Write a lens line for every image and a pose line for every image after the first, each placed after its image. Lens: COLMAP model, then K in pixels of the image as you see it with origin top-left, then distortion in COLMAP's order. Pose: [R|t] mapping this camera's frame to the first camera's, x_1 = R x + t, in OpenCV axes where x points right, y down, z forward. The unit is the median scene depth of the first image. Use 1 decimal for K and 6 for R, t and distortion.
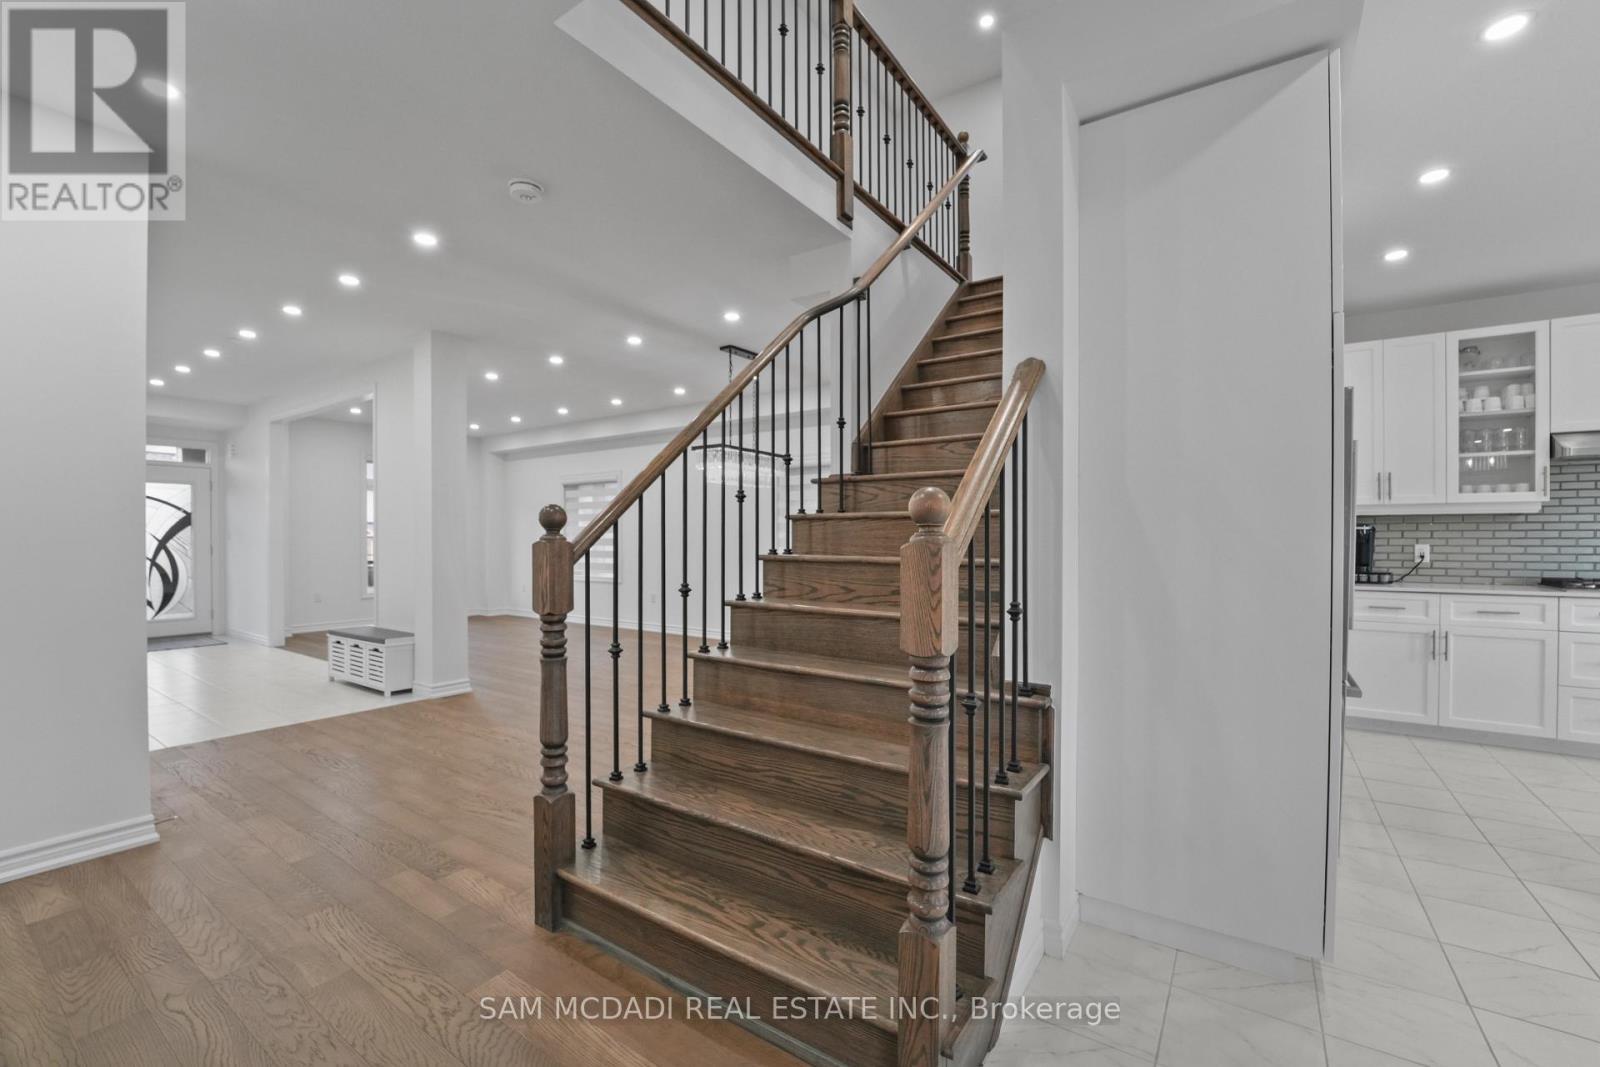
lens RADIAL K [[673.0, 0, 799.2], [0, 673.0, 531.8], [0, 0, 1]] dist [-0.016635, -0.000177]
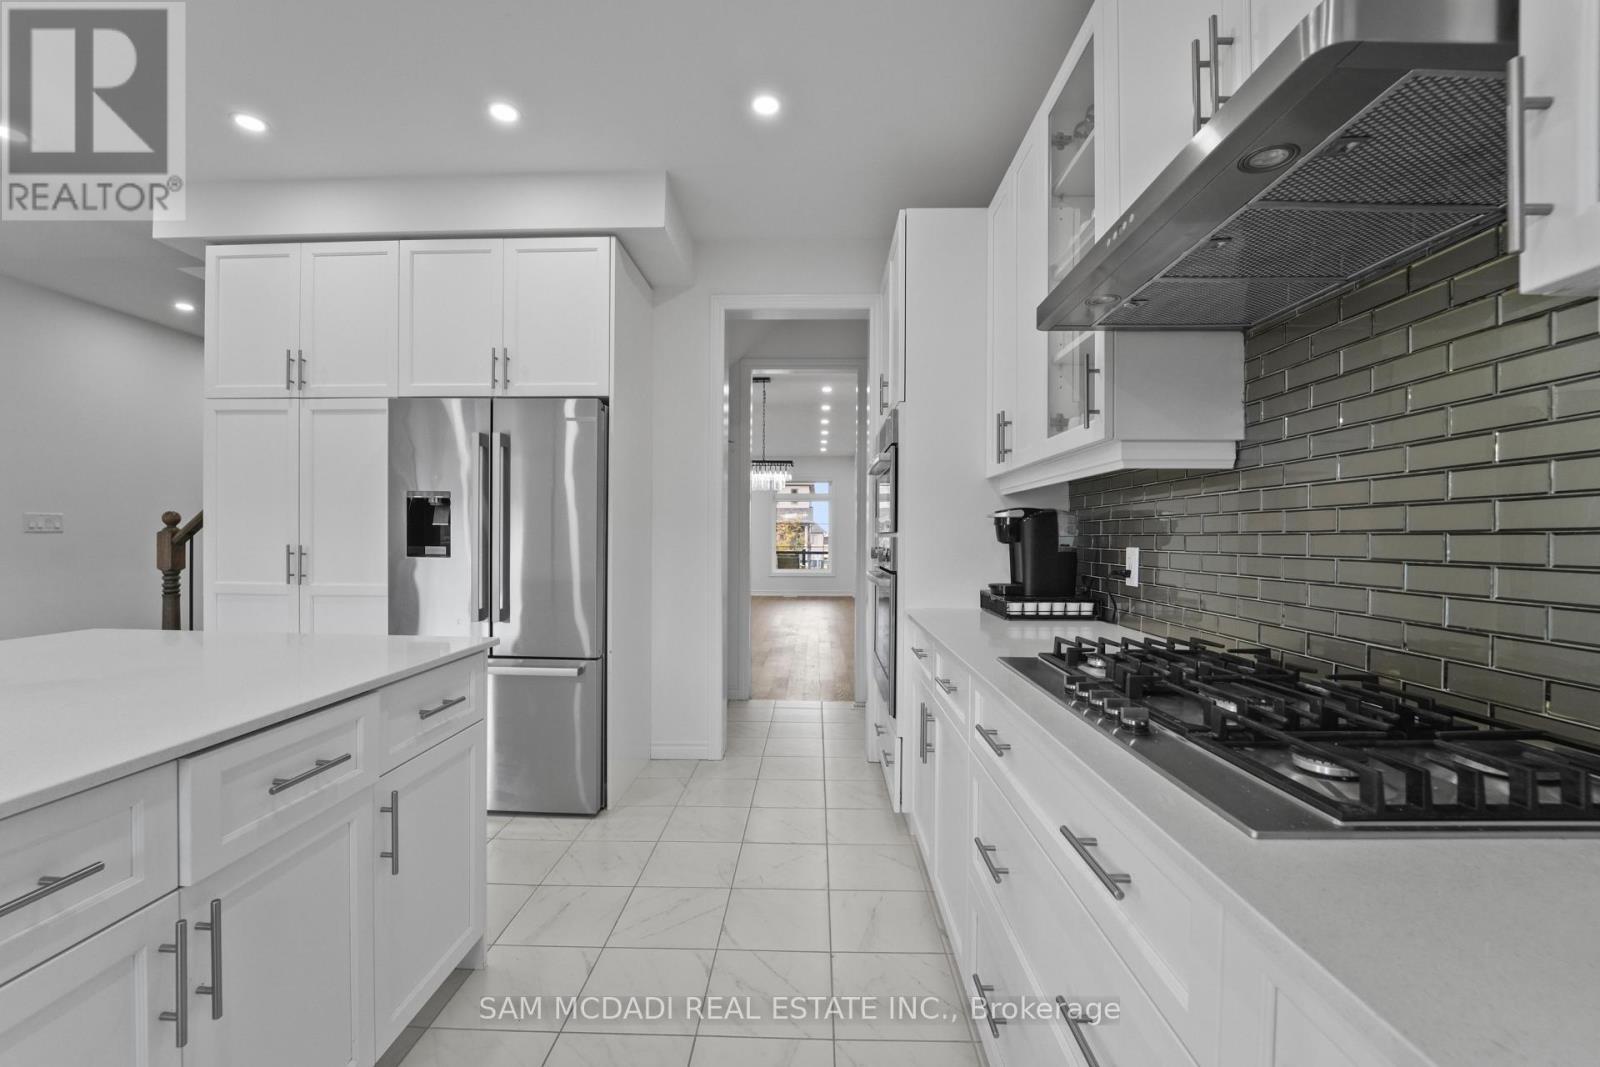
lens RADIAL K [[673.0, 0, 799.2], [0, 673.0, 538.1], [0, 0, 1]] dist [-0.016635, -0.000177]
pose [[0.923643, 0.004769, 0.383224, 0.532069], [-0.003707, 0.999987, -0.003510, 0.033465], [-0.383235, 0.001822, 0.923649, -1.351129]]
